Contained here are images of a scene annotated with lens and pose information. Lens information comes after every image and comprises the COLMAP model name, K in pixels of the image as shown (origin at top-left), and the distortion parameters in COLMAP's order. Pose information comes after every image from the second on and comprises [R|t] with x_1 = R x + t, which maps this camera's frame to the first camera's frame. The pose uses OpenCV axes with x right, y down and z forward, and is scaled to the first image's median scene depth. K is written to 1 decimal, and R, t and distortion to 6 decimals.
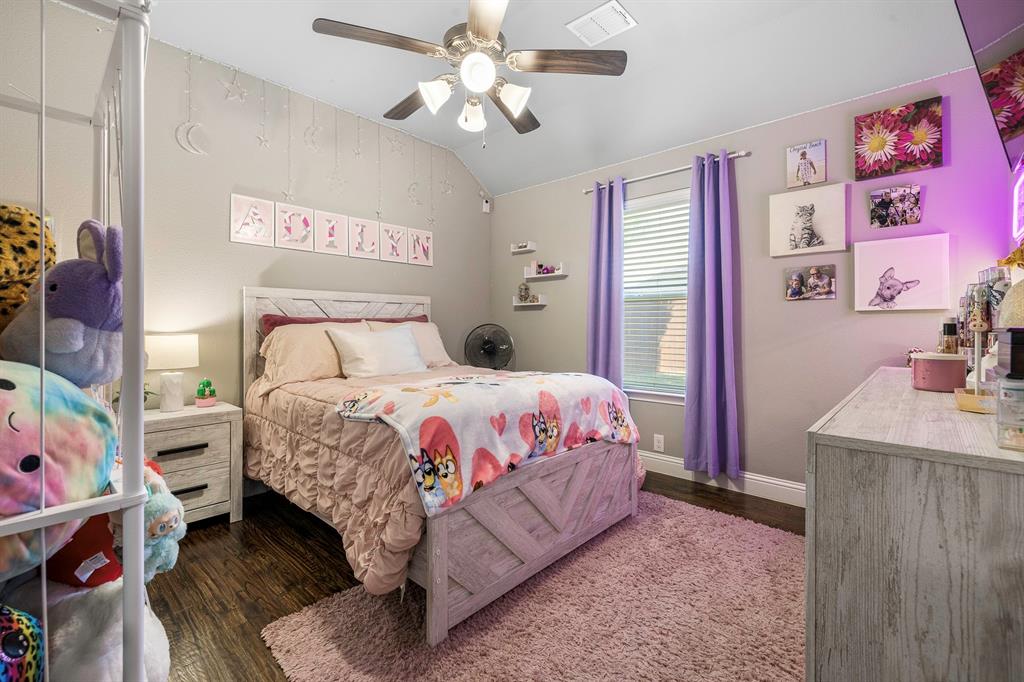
lens RADIAL K [[438.2, 0, 517.5], [0, 438.2, 329.9], [0, 0, 1]] dist [0.000104, 0.000238]
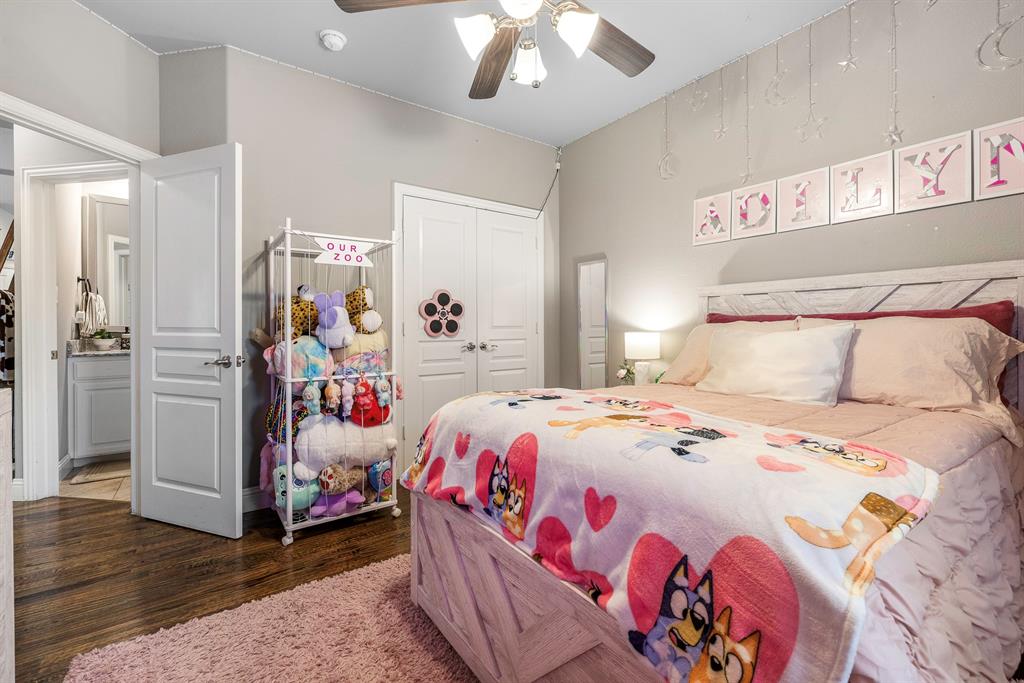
lens RADIAL K [[438.2, 0, 518.2], [0, 438.2, 332.4], [0, 0, 1]] dist [0.000104, 0.000238]
pose [[-0.203610, 0.017013, -0.978904, 0.436230], [-0.004388, 0.999823, 0.018290, -0.009262], [0.979042, 0.008019, -0.203499, 0.736505]]
